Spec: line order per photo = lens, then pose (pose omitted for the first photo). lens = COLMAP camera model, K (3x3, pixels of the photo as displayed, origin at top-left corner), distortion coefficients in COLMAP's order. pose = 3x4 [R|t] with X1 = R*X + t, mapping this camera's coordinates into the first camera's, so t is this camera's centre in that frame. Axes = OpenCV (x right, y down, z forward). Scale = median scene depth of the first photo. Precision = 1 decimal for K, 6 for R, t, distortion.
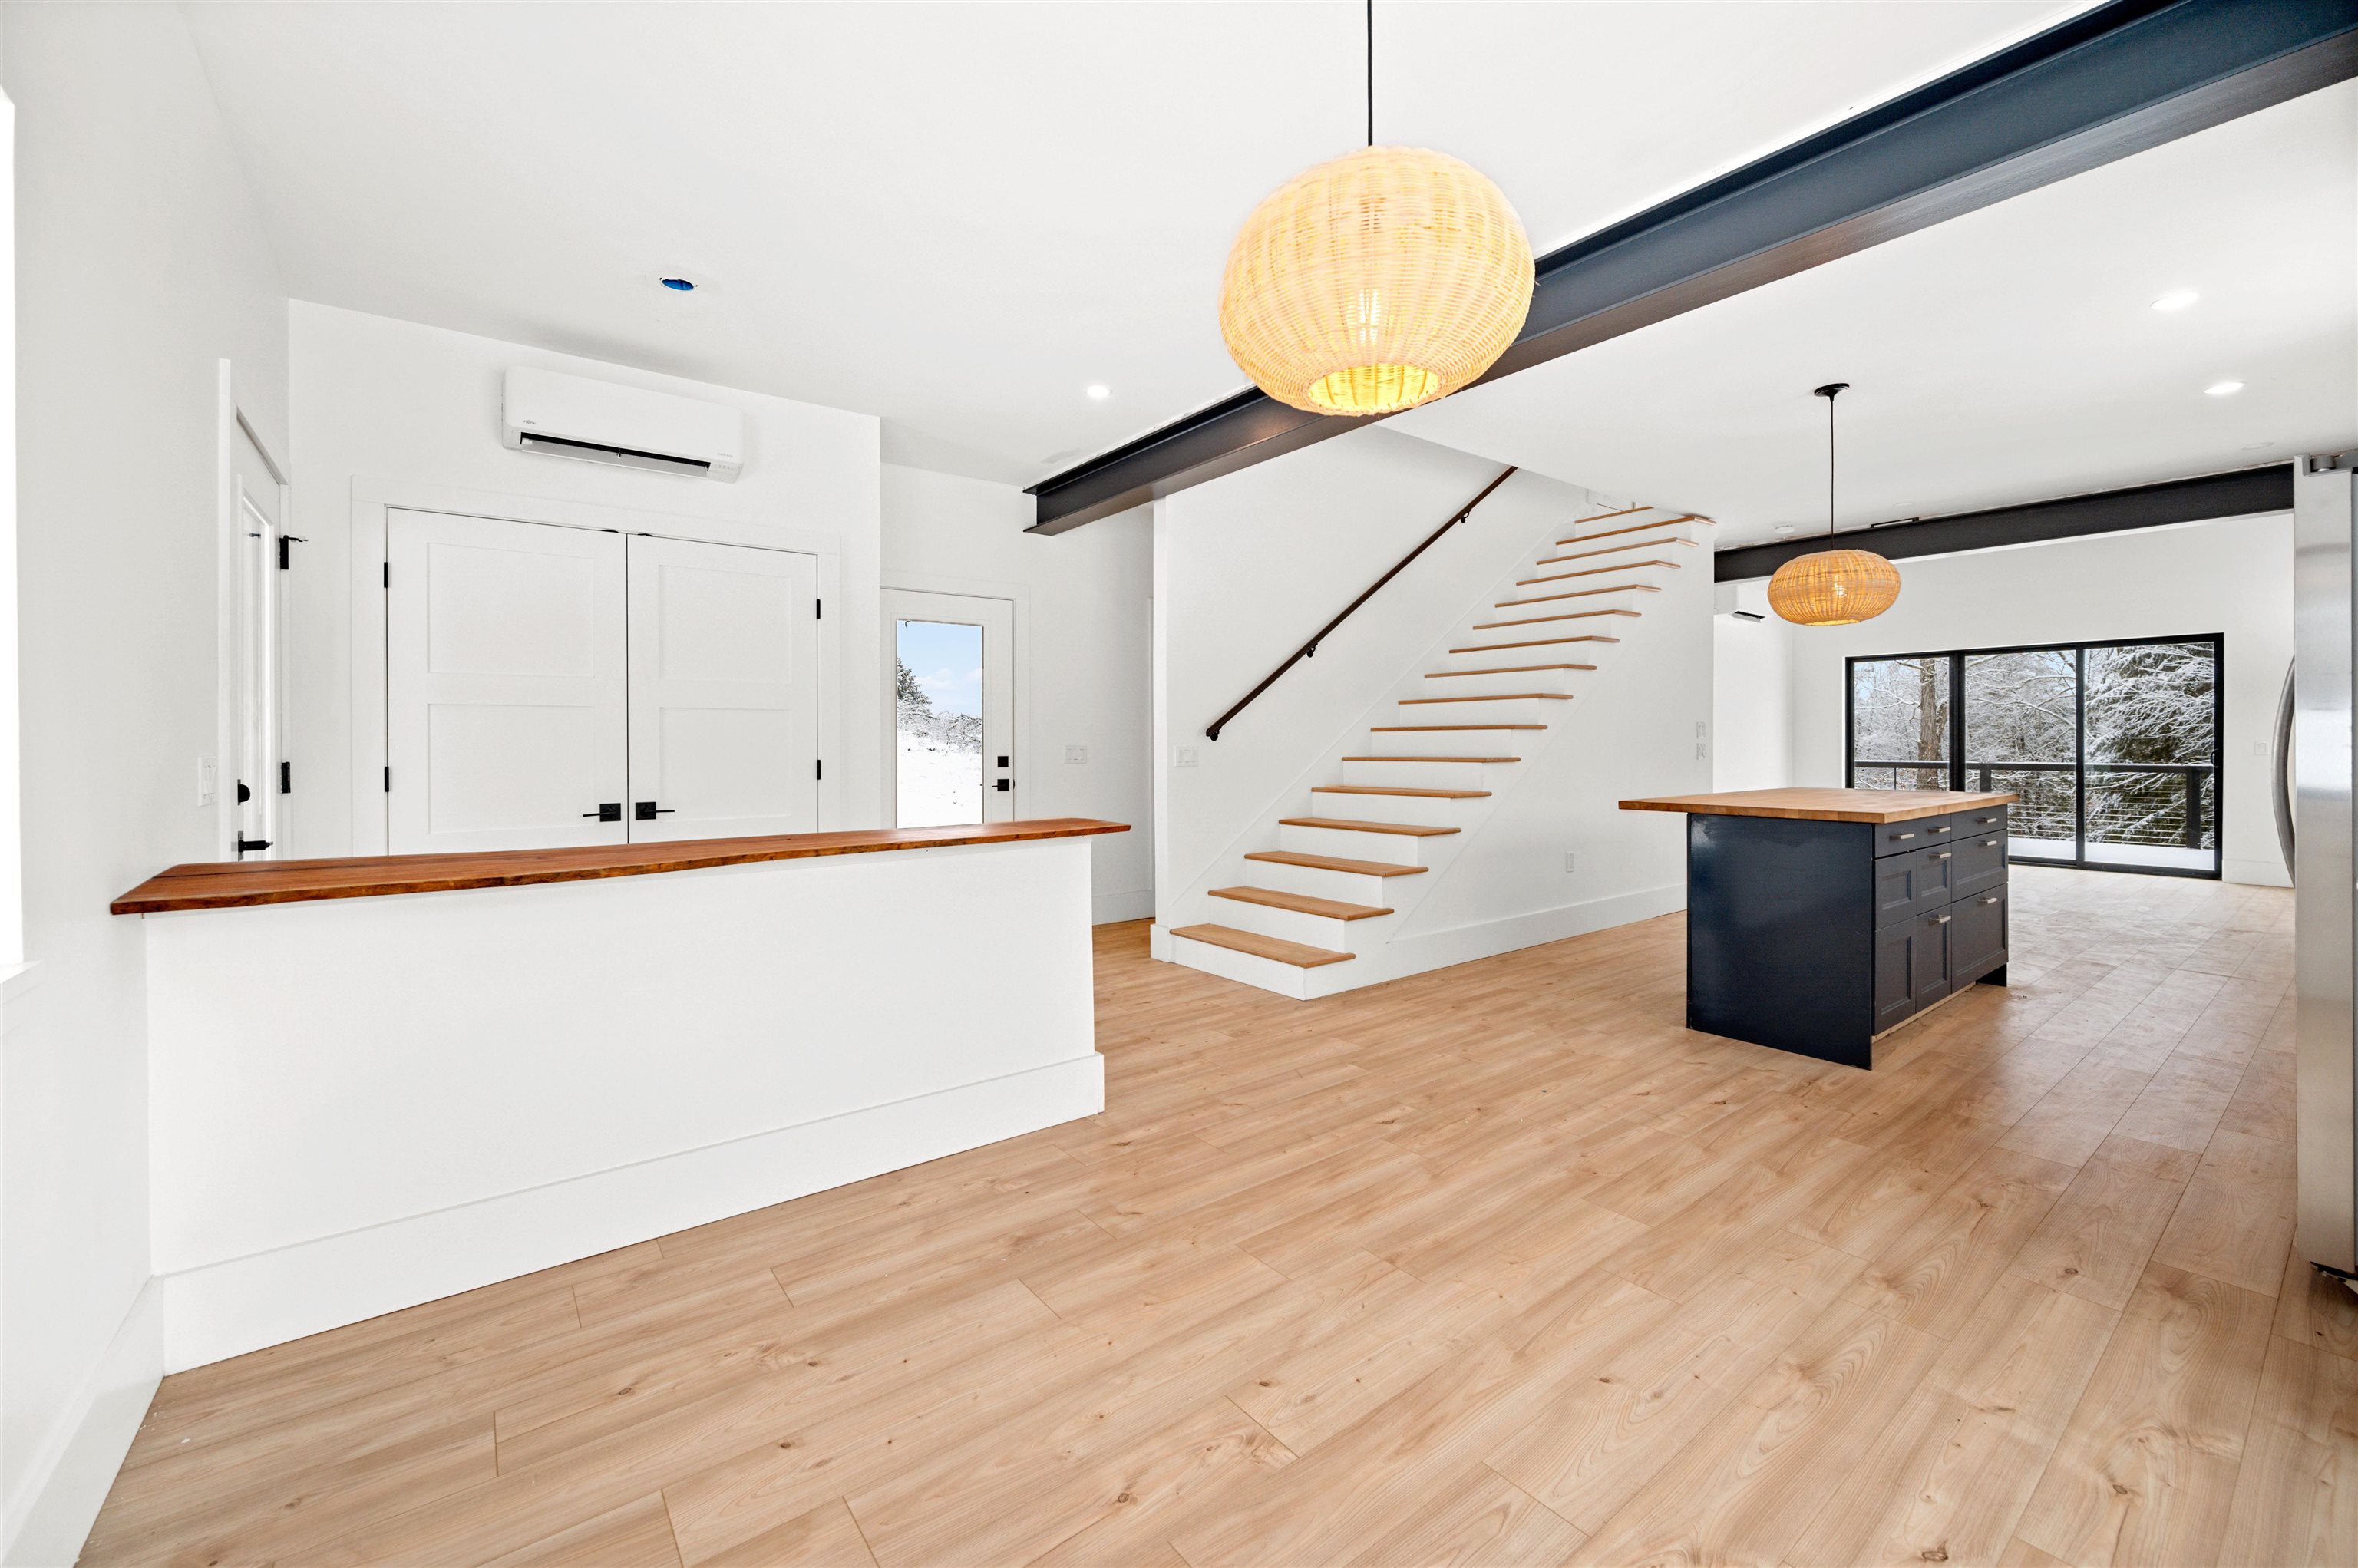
lens RADIAL K [[938.0, 0, 1166.9], [0, 938.0, 746.9], [0, 0, 1]] dist [-0.001947, 0.000501]
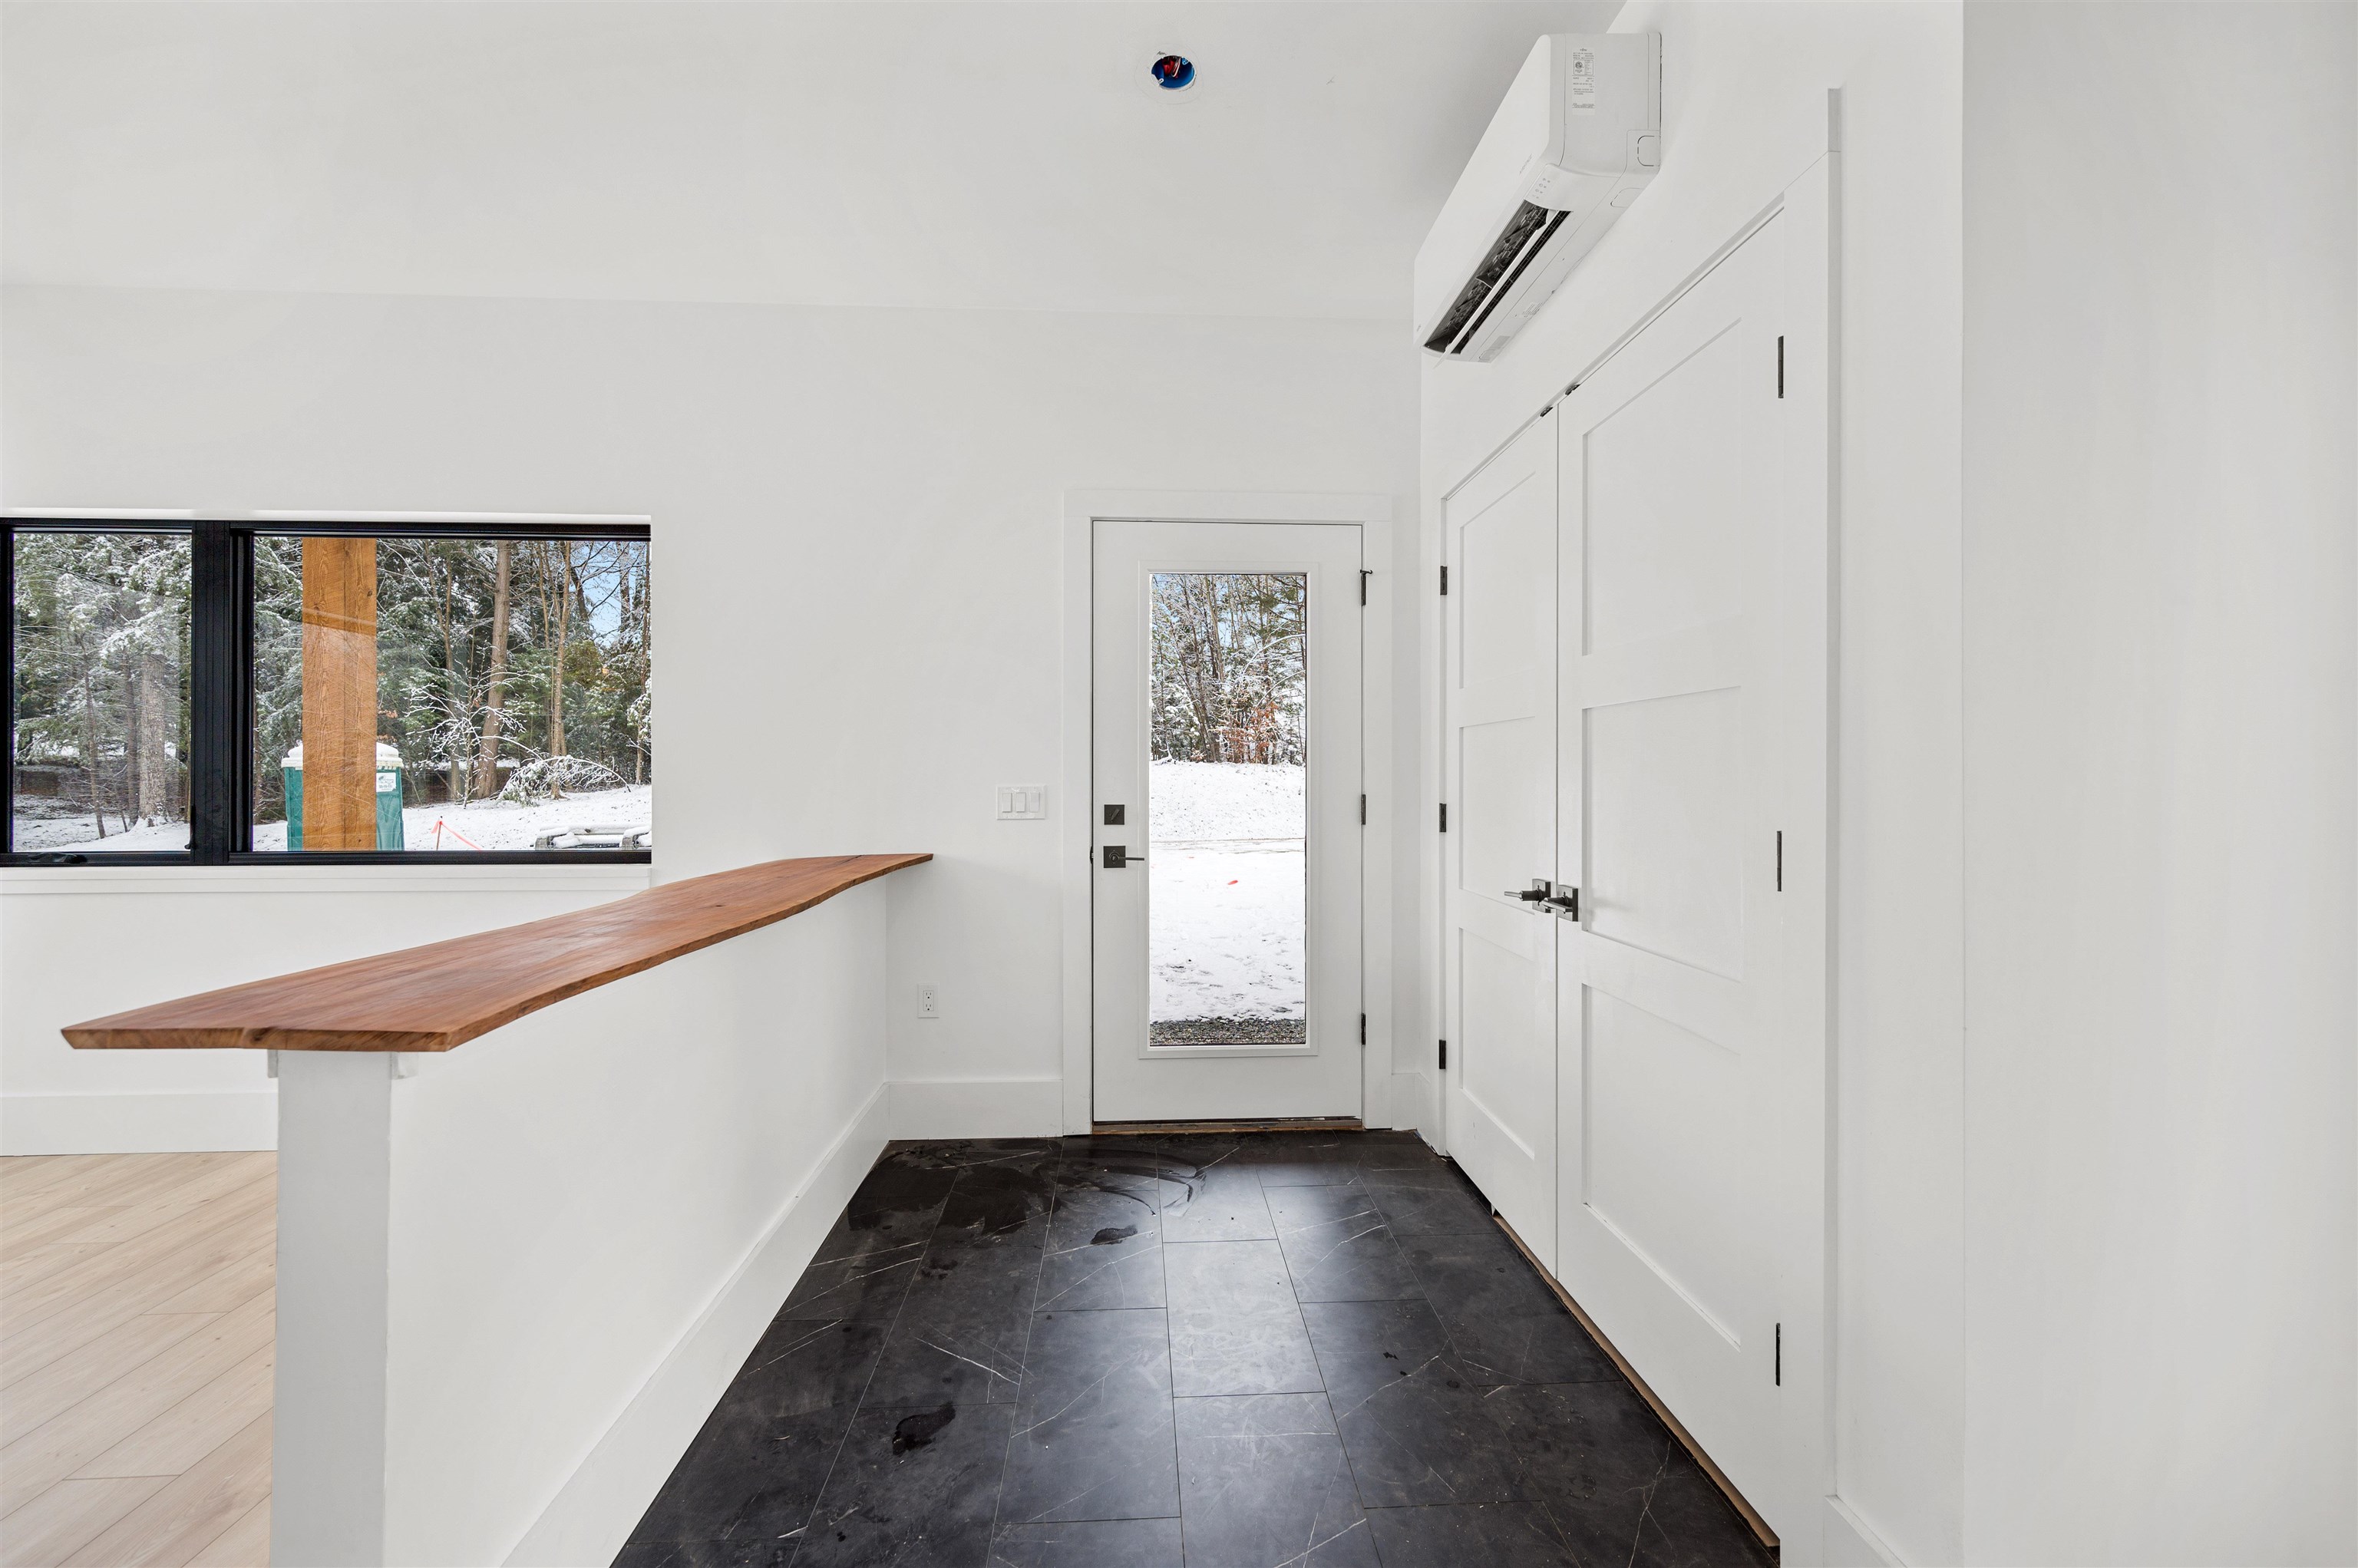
lens RADIAL K [[938.0, 0, 1199.2], [0, 938.0, 777.1], [0, 0, 1]] dist [-0.001947, 0.000501]
pose [[-0.541689, 0.006569, -0.840553, 0.014330], [-0.003471, 0.999943, 0.010052, -0.009227], [0.840572, 0.008363, -0.541636, 0.969165]]
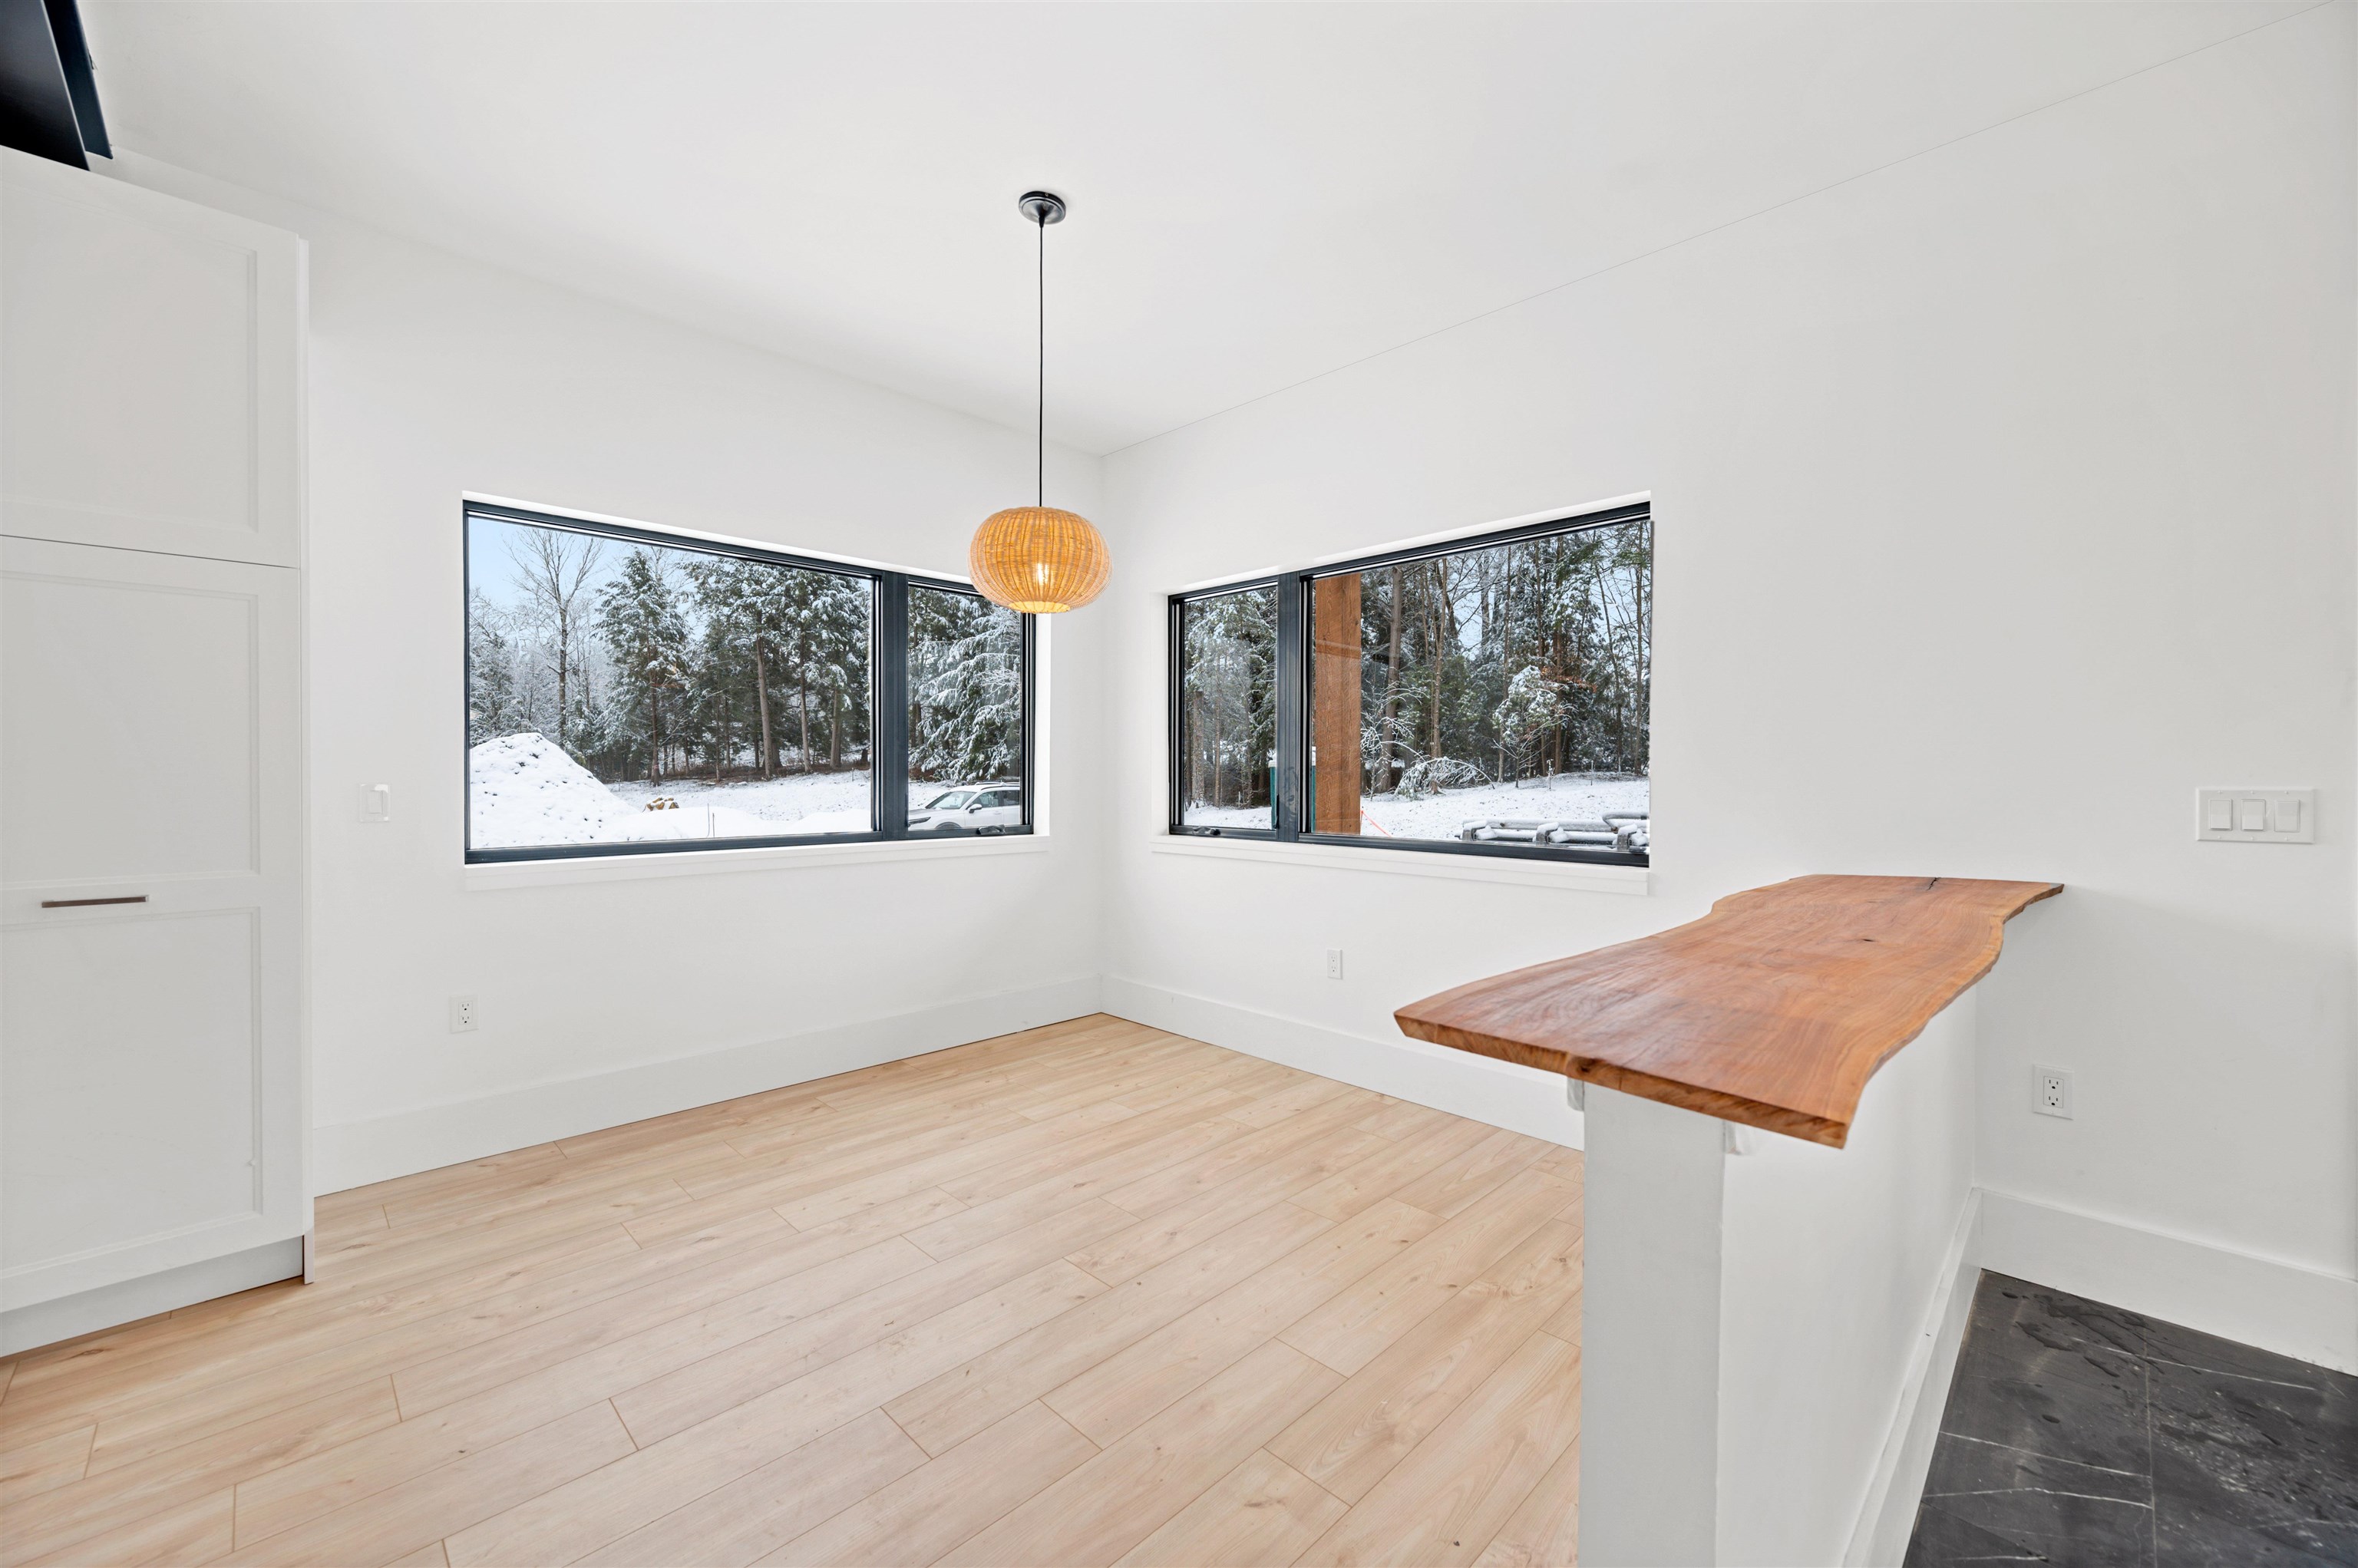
lens RADIAL K [[938.0, 0, 1197.2], [0, 938.0, 785.4], [0, 0, 1]] dist [-0.001947, 0.000501]
pose [[-0.986783, 0.004522, -0.161983, 0.056687], [0.001233, 0.999791, 0.020399, -0.006445], [0.162041, 0.019930, -0.986583, 0.841848]]
